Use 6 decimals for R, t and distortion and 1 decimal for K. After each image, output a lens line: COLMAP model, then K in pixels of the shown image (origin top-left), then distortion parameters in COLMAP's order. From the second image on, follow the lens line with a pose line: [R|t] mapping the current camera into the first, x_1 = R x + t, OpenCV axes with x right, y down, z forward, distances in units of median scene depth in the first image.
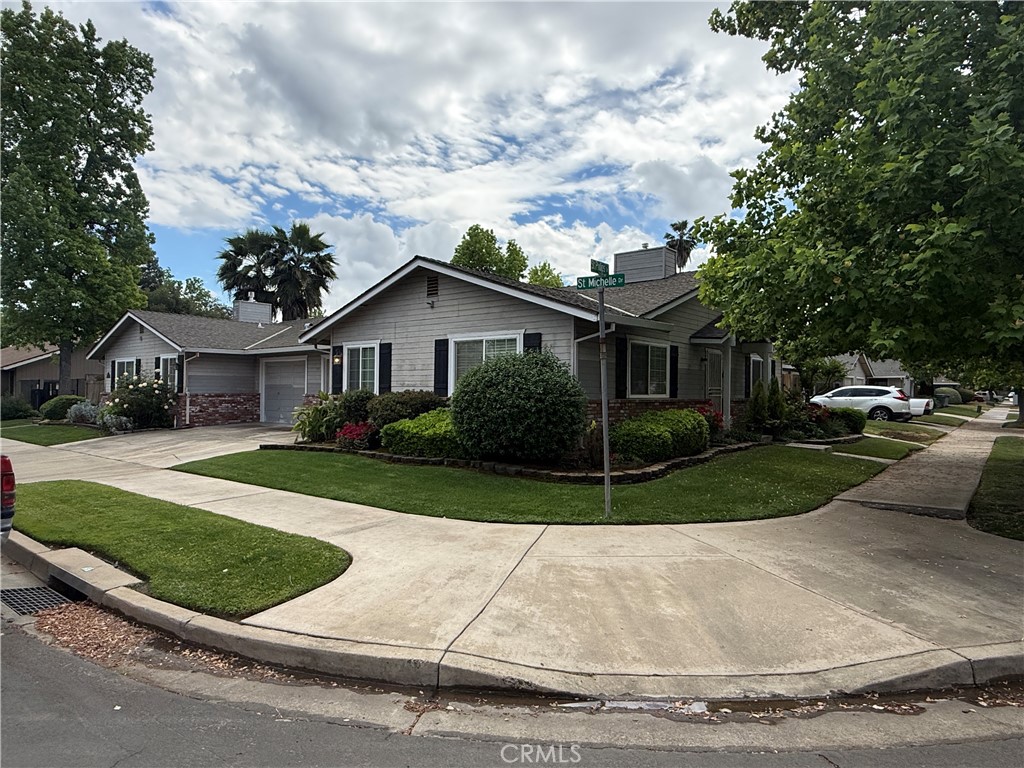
lens RADIAL K [[620.7, 0, 518.4], [0, 620.7, 384.0], [0, 0, 1]] dist [0.009565, -0.003029]
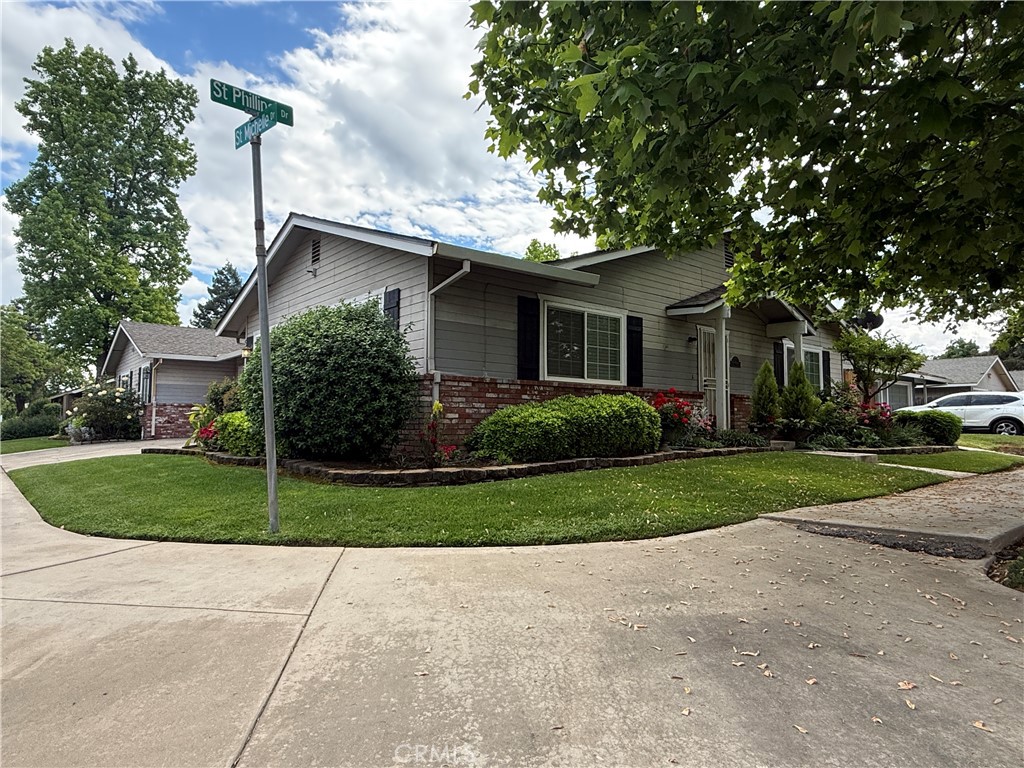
lens RADIAL K [[620.7, 0, 504.9], [0, 620.7, 389.5], [0, 0, 1]] dist [0.009565, -0.003029]
pose [[0.980752, -0.016820, -0.194533, 0.112127], [0.008251, 0.998963, -0.044776, 0.026690], [0.195084, 0.042309, 0.979874, 0.114022]]
